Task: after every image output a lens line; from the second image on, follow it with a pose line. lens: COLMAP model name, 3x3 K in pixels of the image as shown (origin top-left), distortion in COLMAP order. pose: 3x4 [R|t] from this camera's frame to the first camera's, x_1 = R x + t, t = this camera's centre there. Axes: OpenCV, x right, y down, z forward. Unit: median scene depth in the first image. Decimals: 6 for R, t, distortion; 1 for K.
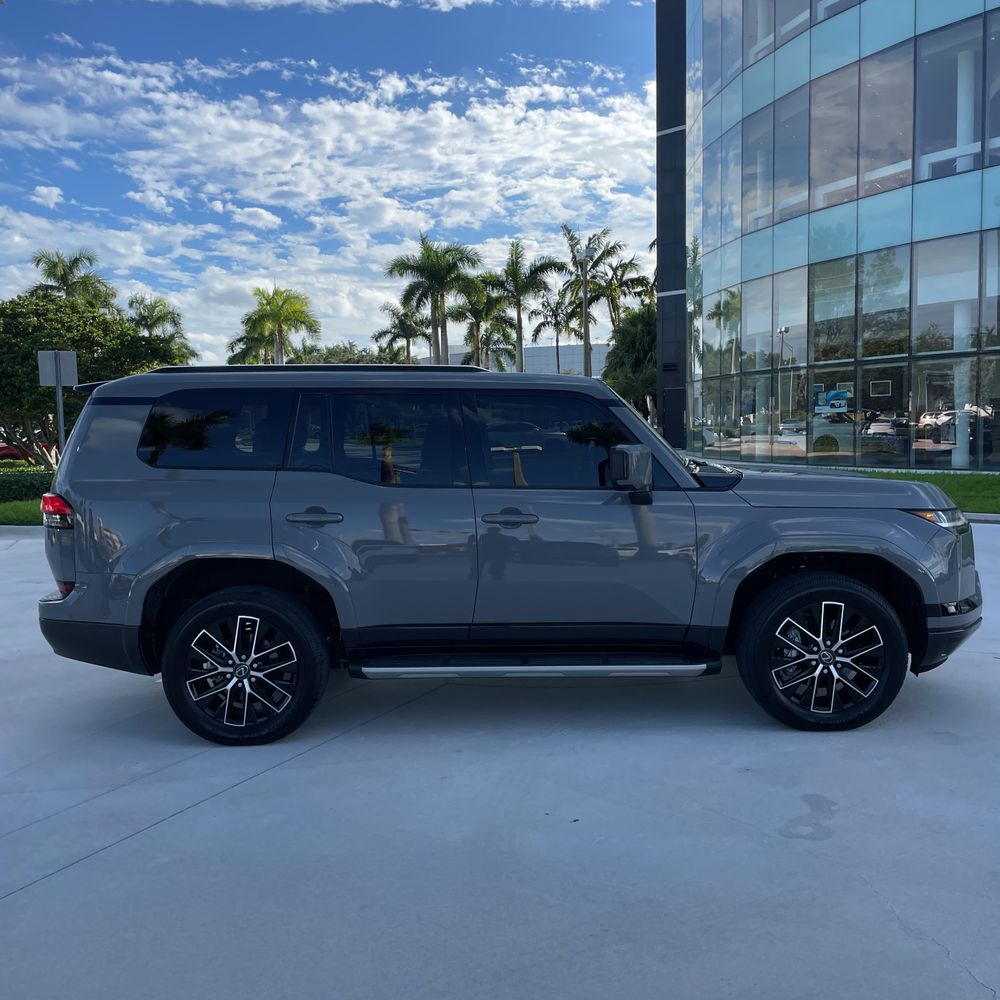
lens RADIAL K [[999.7, 0, 504.1], [0, 999.7, 487.3], [0, 0, 1]] dist [0.088066, -0.135750]
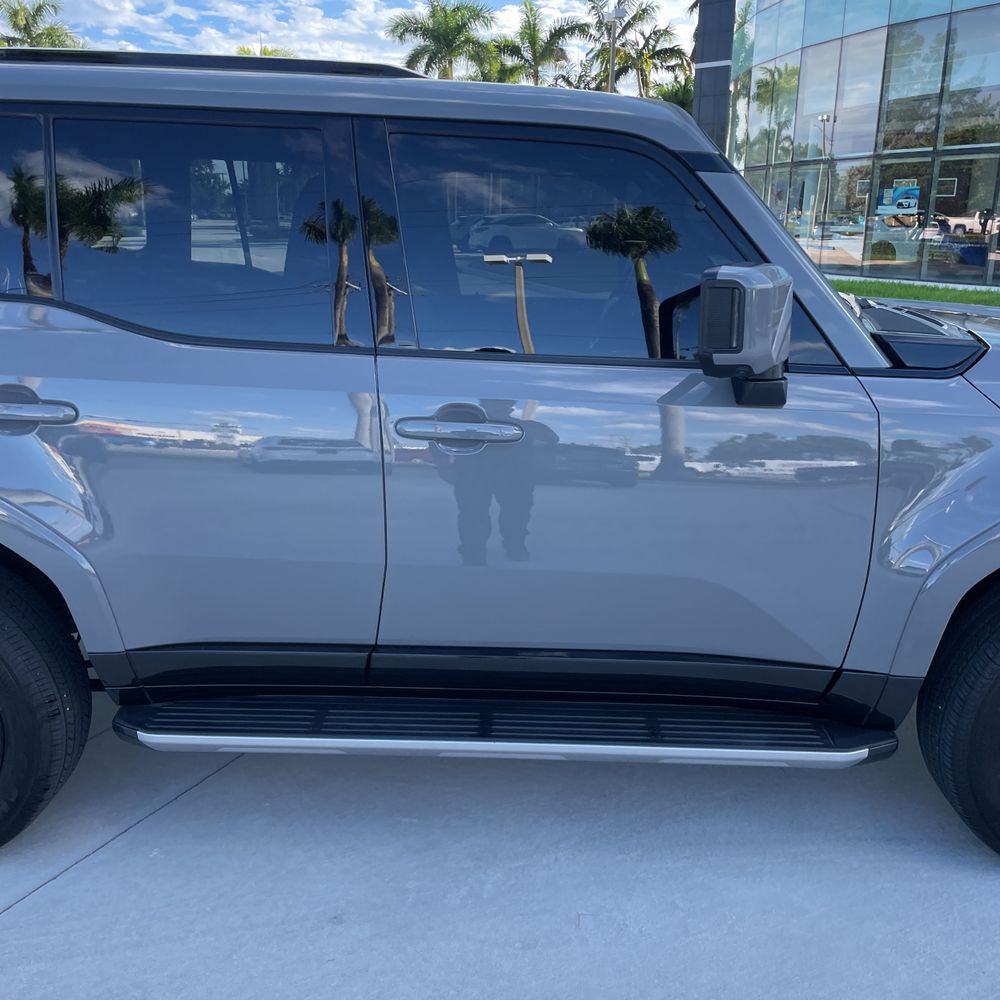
lens RADIAL K [[999.7, 0, 504.1], [0, 999.7, 487.3], [0, 0, 1]] dist [0.088066, -0.135750]
pose [[0.999363, 0.035499, -0.003780, 0.027748], [-0.034043, 0.979506, 0.198516, -0.031685], [0.010750, -0.198261, 0.980090, 0.556230]]
